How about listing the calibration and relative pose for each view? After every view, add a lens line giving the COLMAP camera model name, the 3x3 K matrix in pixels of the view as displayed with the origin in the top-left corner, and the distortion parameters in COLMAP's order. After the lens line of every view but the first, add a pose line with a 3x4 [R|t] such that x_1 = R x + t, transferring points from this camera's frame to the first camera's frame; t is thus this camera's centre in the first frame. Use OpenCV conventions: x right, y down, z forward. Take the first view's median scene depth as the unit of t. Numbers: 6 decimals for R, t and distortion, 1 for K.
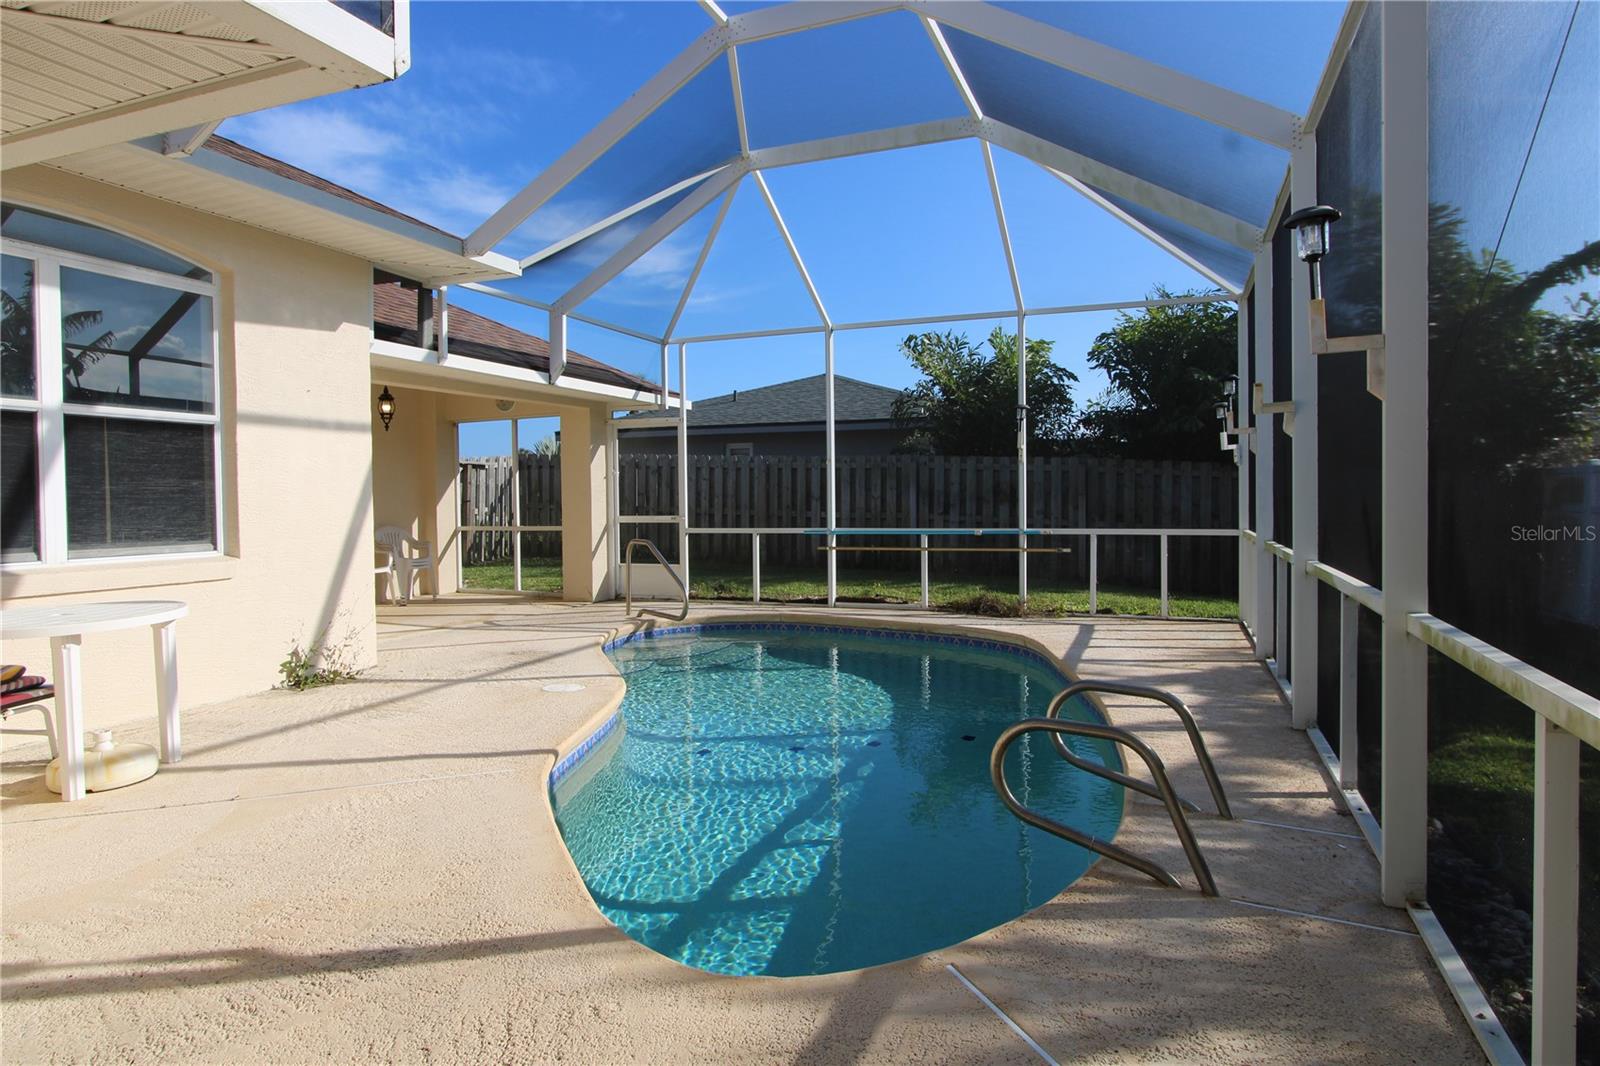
lens RADIAL K [[928.4, 0, 802.0], [0, 928.4, 527.1], [0, 0, 1]] dist [-0.000040, 0.000017]
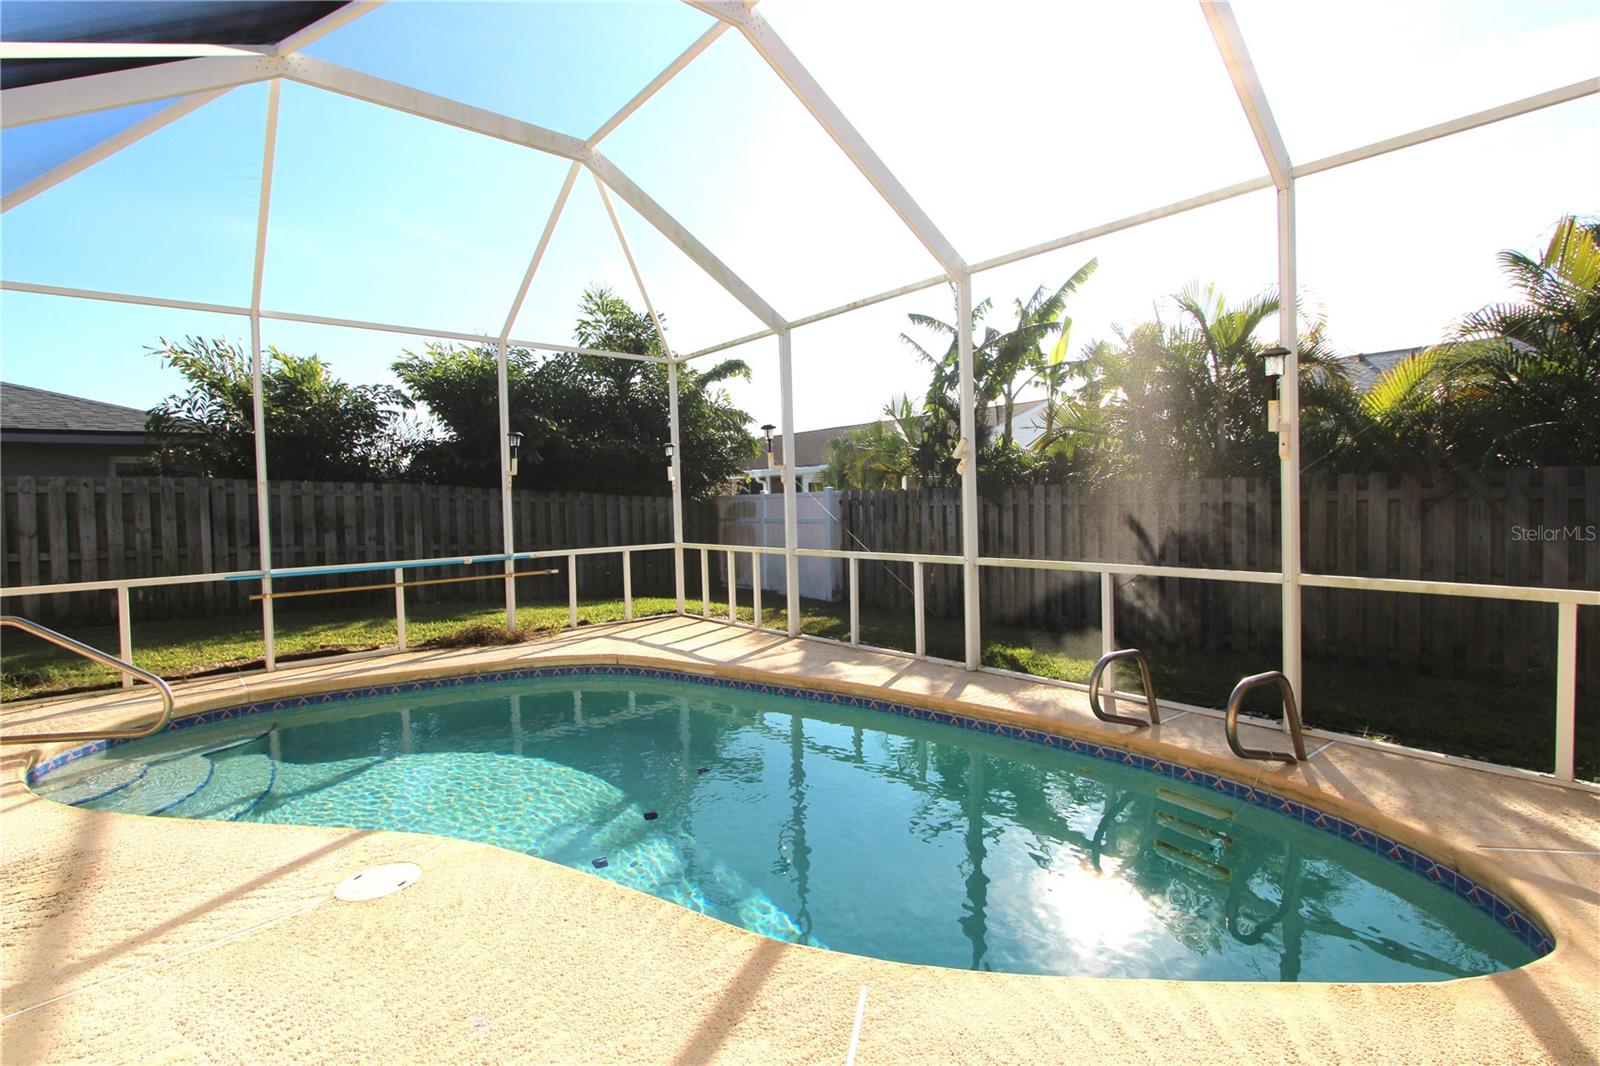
lens RADIAL K [[741.7, 0, 796.9], [0, 741.7, 529.0], [0, 0, 1]] dist [-0.015347, 0.003194]
pose [[0.481709, -0.036947, 0.875552, -0.291162], [0.051593, 0.998573, 0.013753, -0.018853], [-0.874811, 0.038548, 0.482928, 0.300152]]
